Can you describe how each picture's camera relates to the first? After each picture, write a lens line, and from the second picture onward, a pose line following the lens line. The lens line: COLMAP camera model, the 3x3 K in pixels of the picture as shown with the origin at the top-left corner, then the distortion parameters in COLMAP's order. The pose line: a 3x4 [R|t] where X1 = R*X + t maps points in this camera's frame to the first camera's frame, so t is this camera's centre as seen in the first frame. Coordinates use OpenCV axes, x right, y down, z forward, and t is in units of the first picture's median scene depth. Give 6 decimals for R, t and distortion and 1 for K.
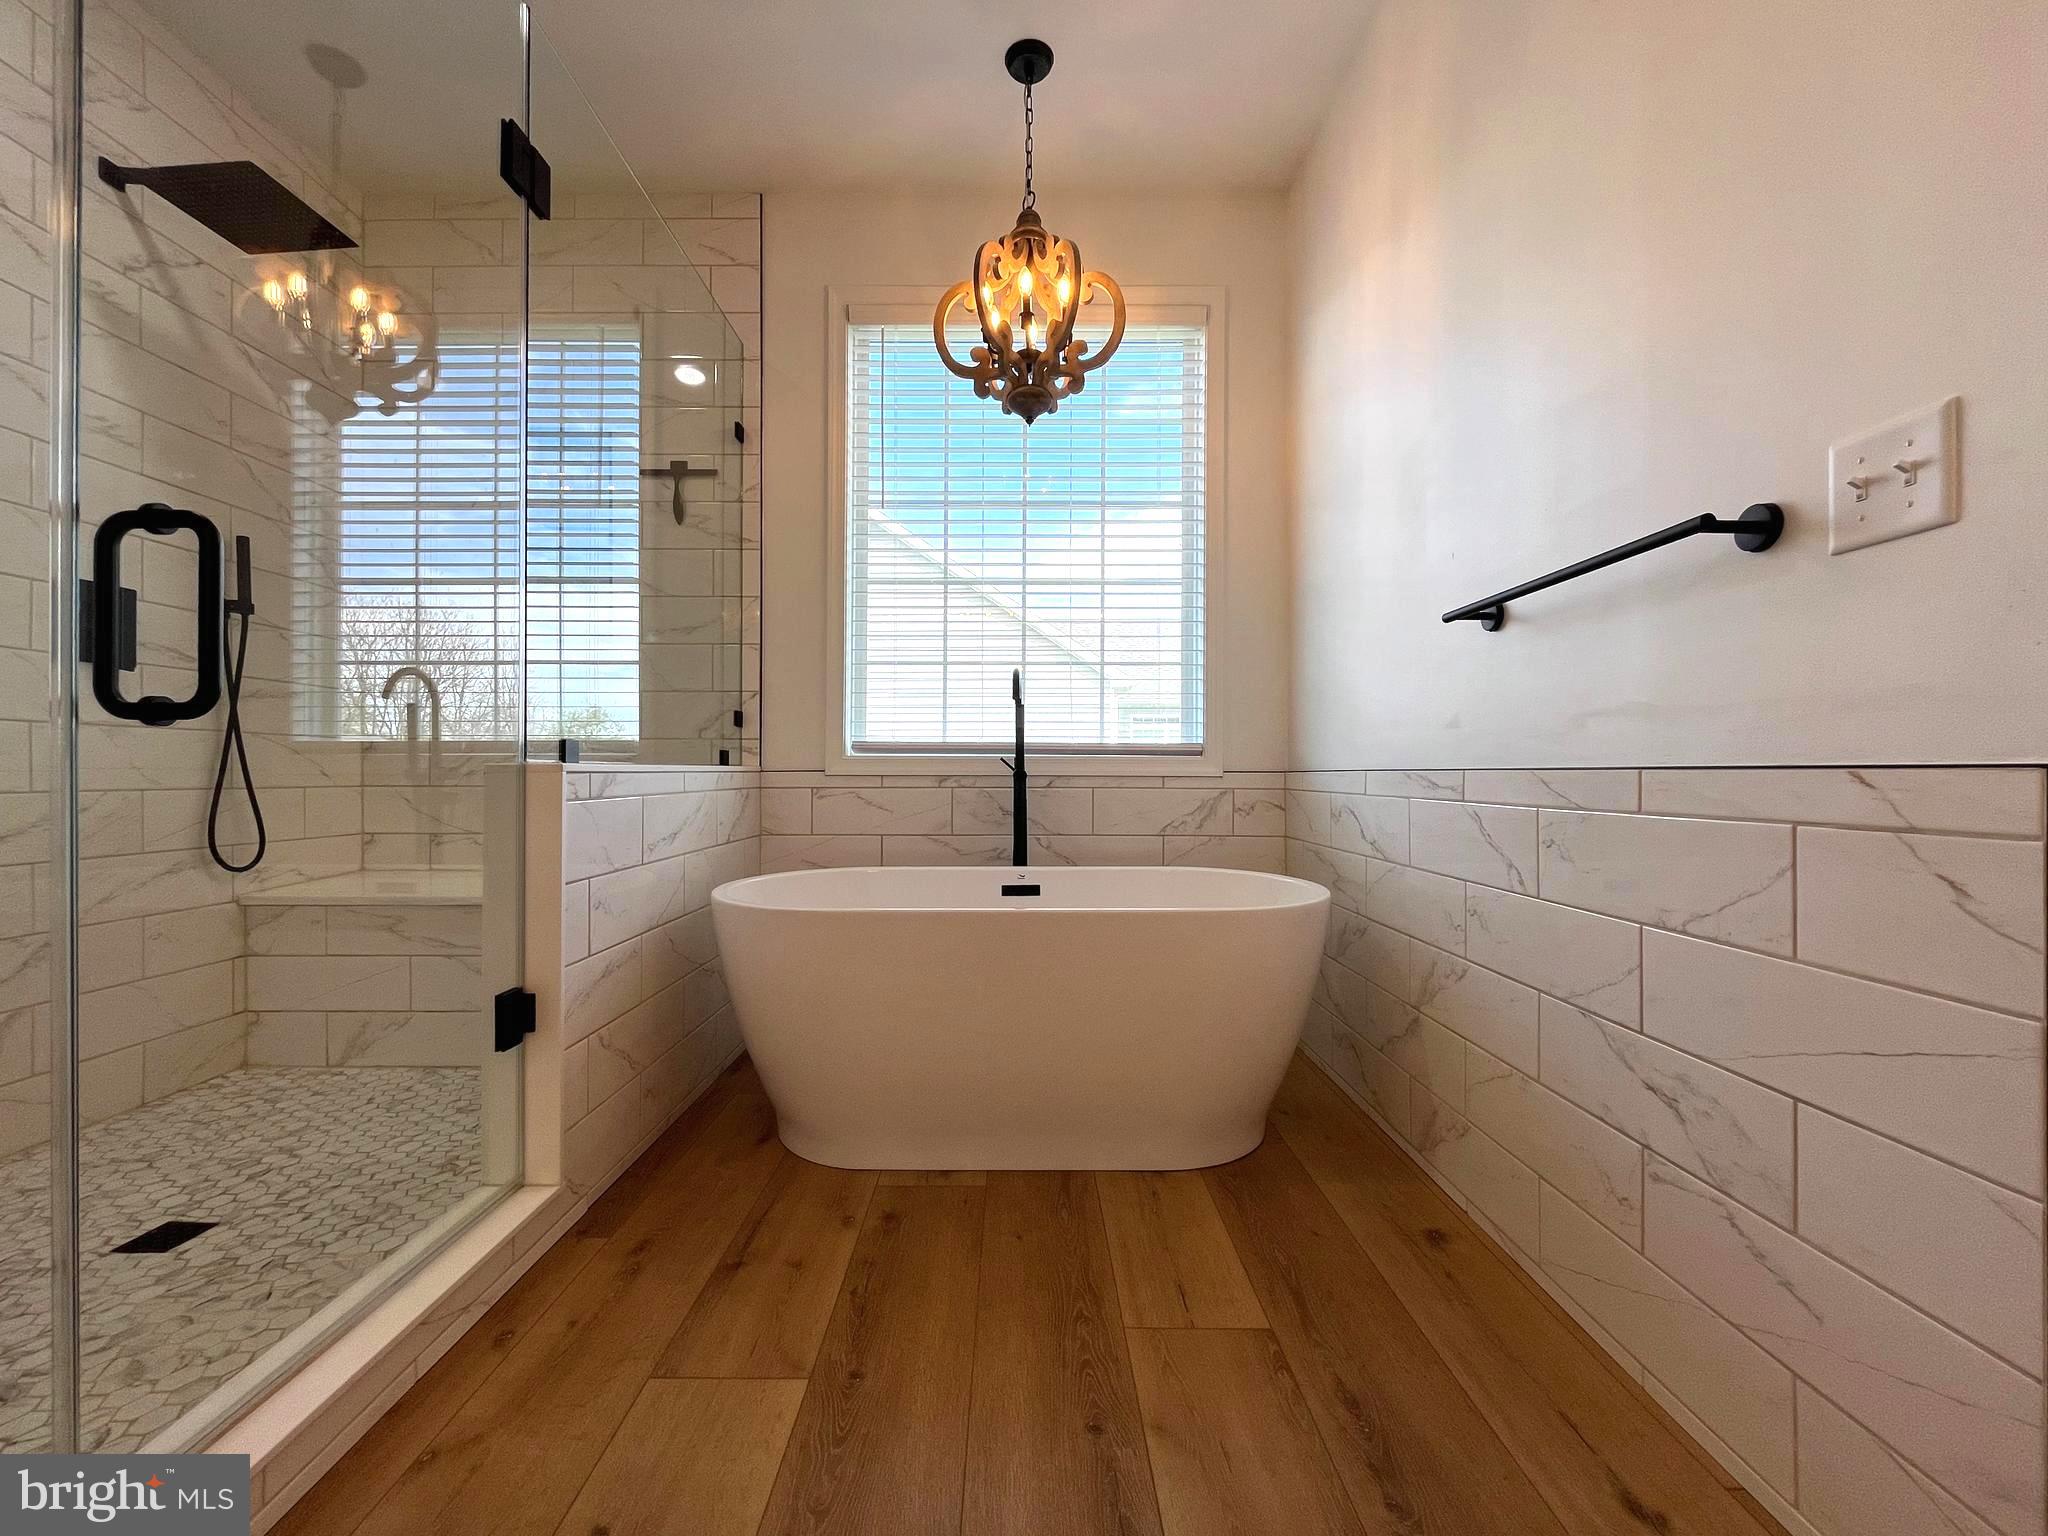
lens RADIAL K [[826.7, 0, 1022.7], [0, 826.7, 773.2], [0, 0, 1]] dist [-0.003642, -0.000427]
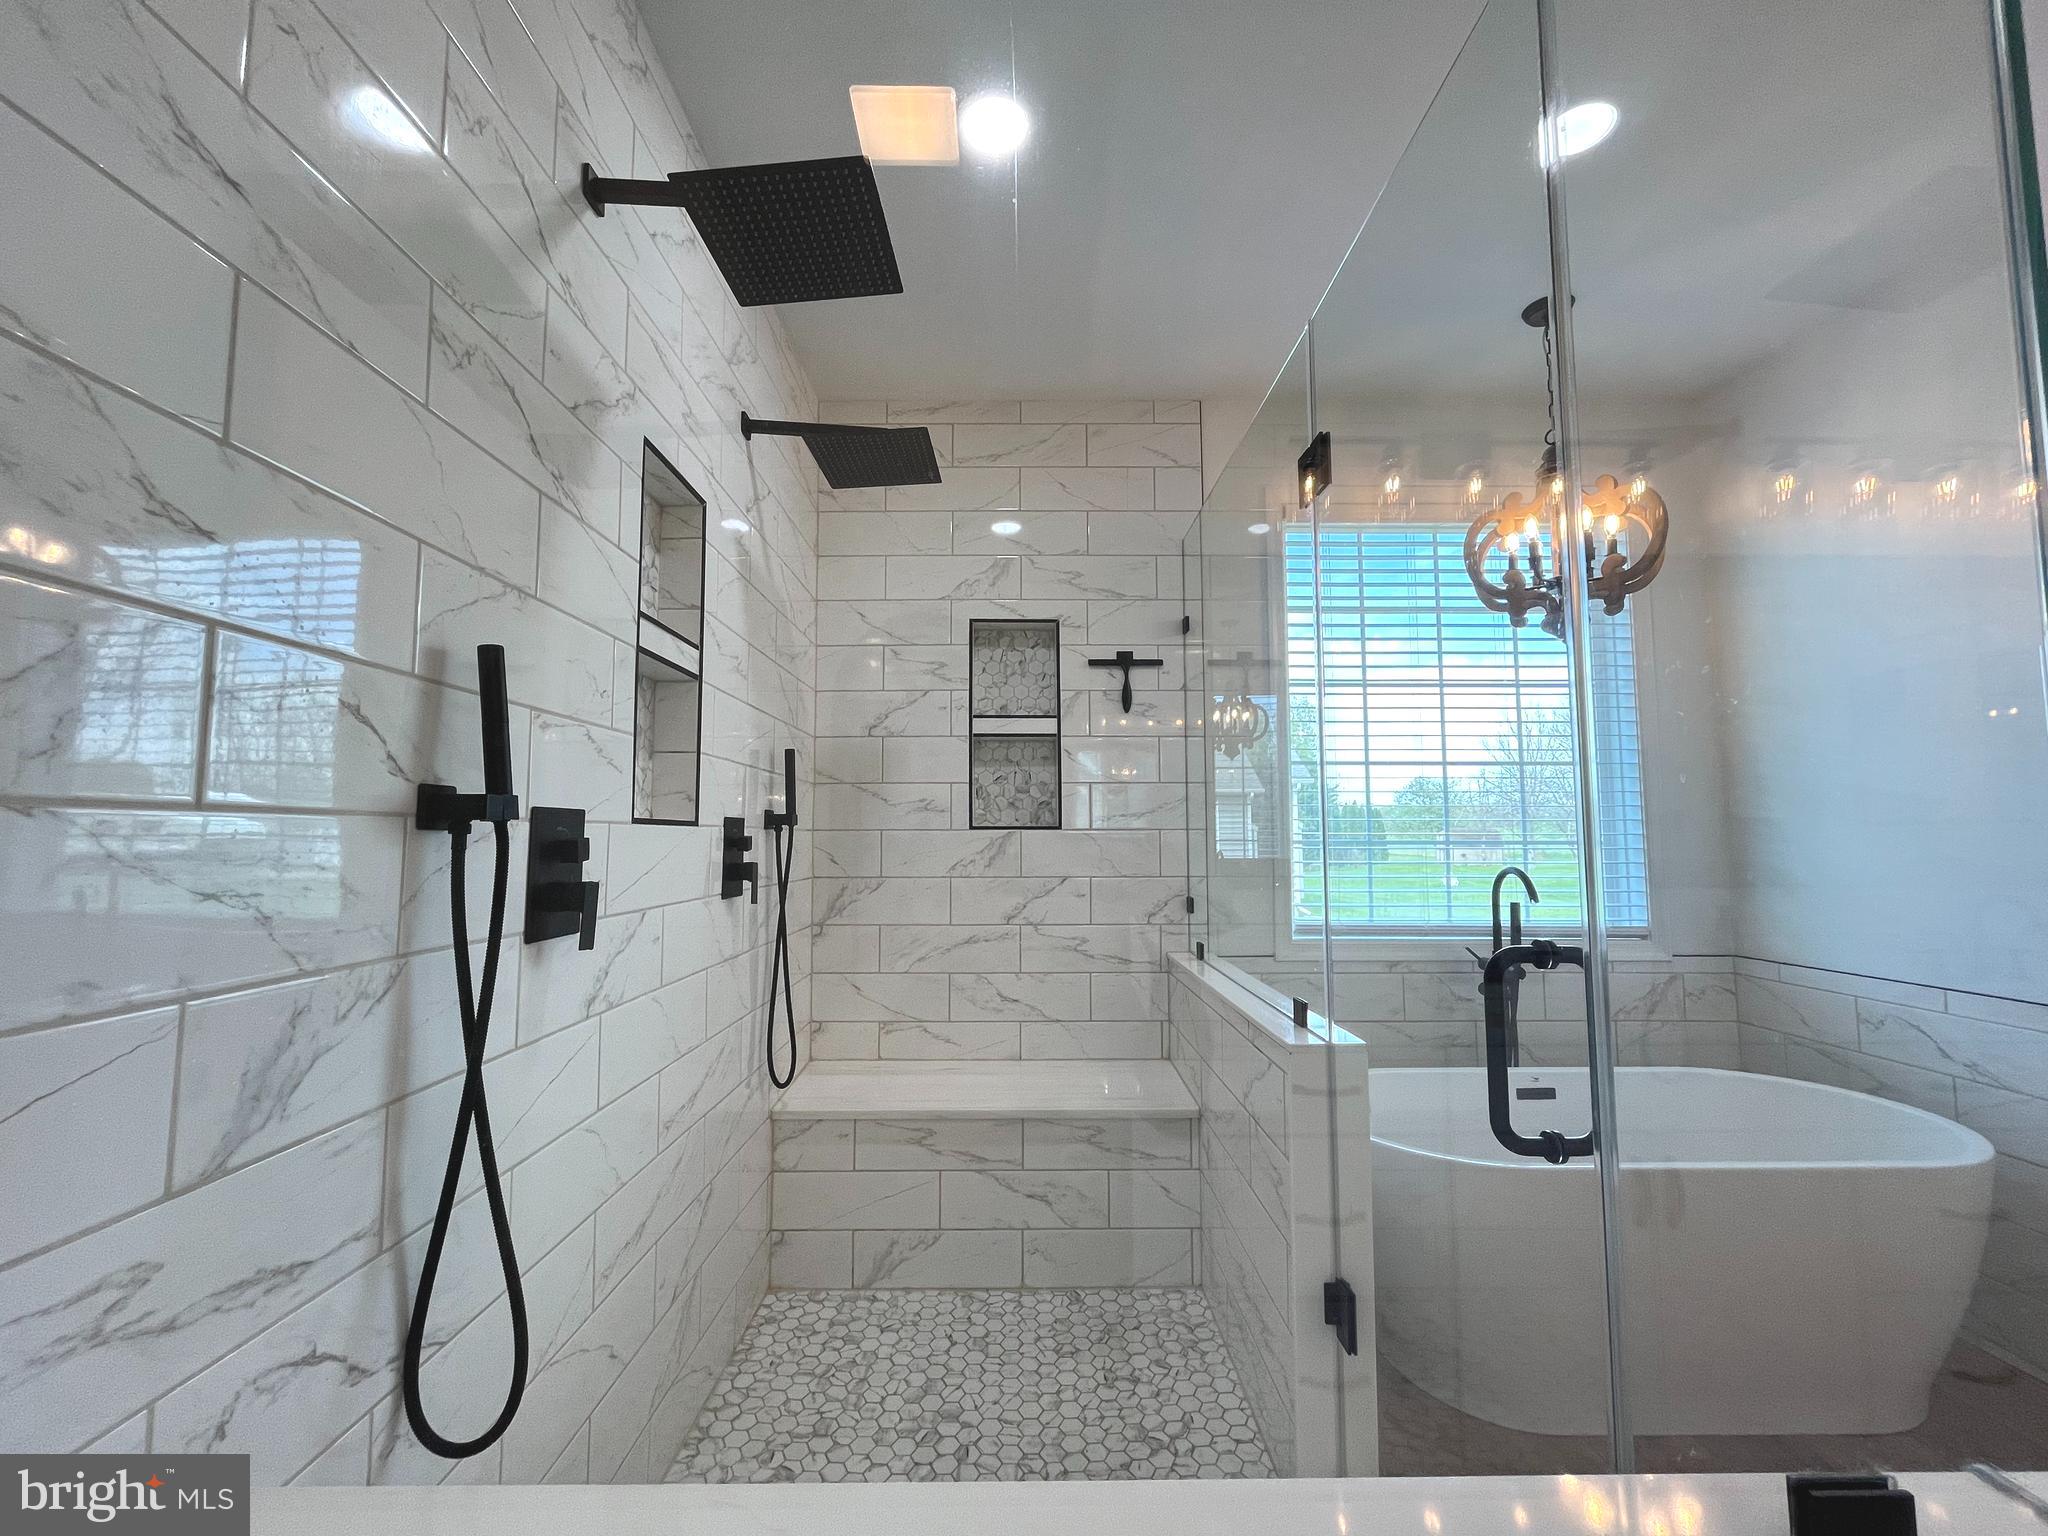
lens RADIAL K [[826.7, 0, 1021.2], [0, 826.7, 772.7], [0, 0, 1]] dist [-0.003642, -0.000427]
pose [[0.999994, -0.001760, 0.003132, -0.669477], [0.002002, 0.996871, -0.079024, -0.178215], [-0.002983, 0.079029, 0.996868, -0.017643]]
